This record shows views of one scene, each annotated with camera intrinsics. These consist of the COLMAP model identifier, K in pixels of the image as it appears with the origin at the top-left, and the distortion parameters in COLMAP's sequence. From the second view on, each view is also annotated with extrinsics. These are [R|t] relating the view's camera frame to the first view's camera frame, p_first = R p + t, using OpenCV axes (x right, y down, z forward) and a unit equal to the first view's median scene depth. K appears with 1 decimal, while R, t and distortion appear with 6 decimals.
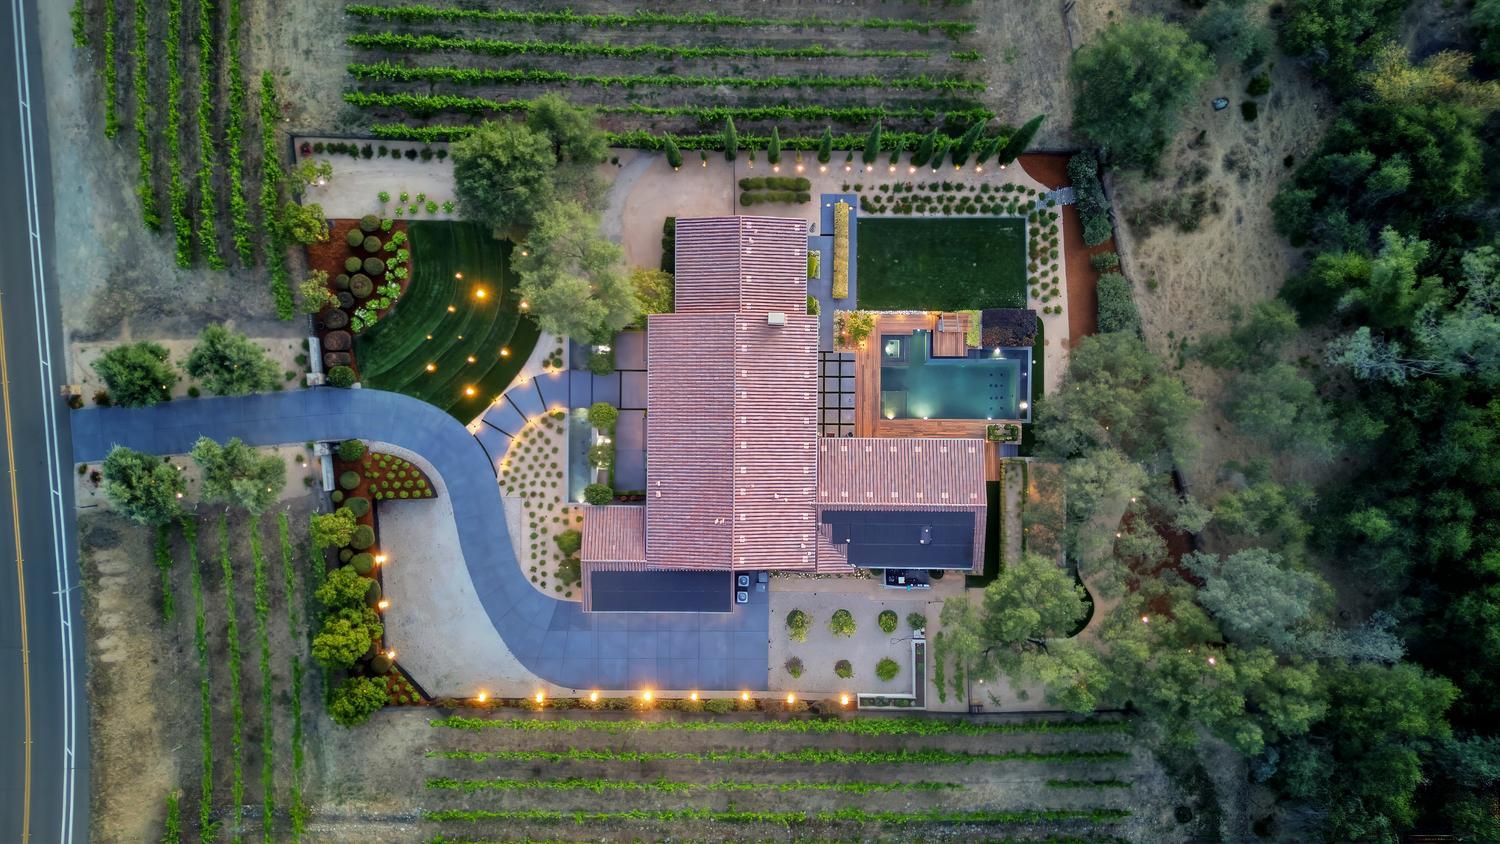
lens RADIAL K [[1069.2, 0, 742.4], [0, 1069.2, 431.7], [0, 0, 1]] dist [0.063766, -0.022601]
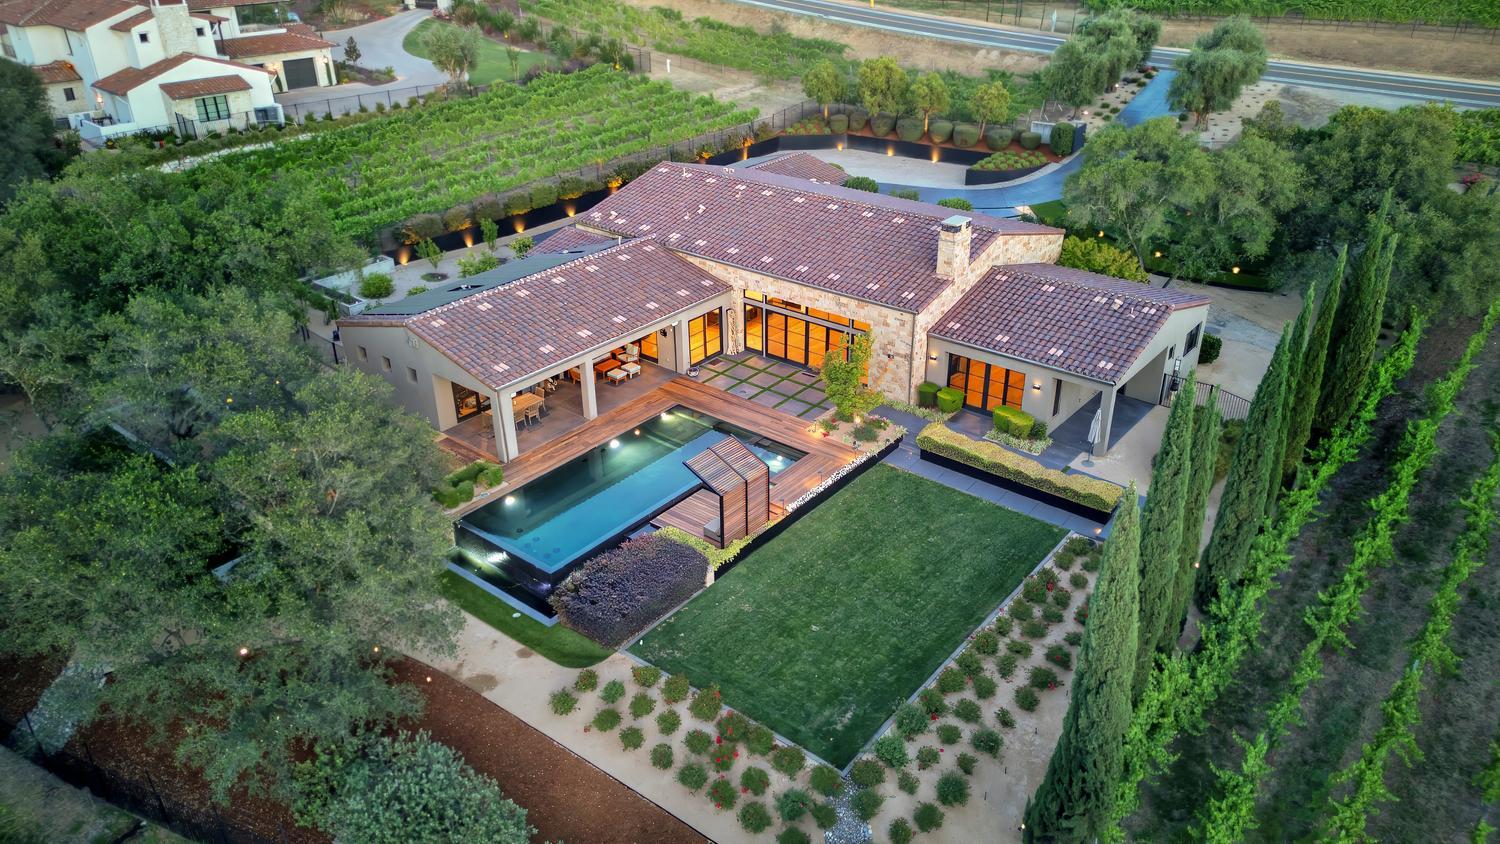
lens RADIAL K [[1069.2, 0, 755.1], [0, 1069.2, 417.9], [0, 0, 1]] dist [0.063766, -0.022601]
pose [[-0.625520, 0.375769, -0.683756, 0.455694], [-0.780125, -0.288447, 0.555161, -0.324228], [0.011385, 0.880679, 0.473576, 0.761507]]
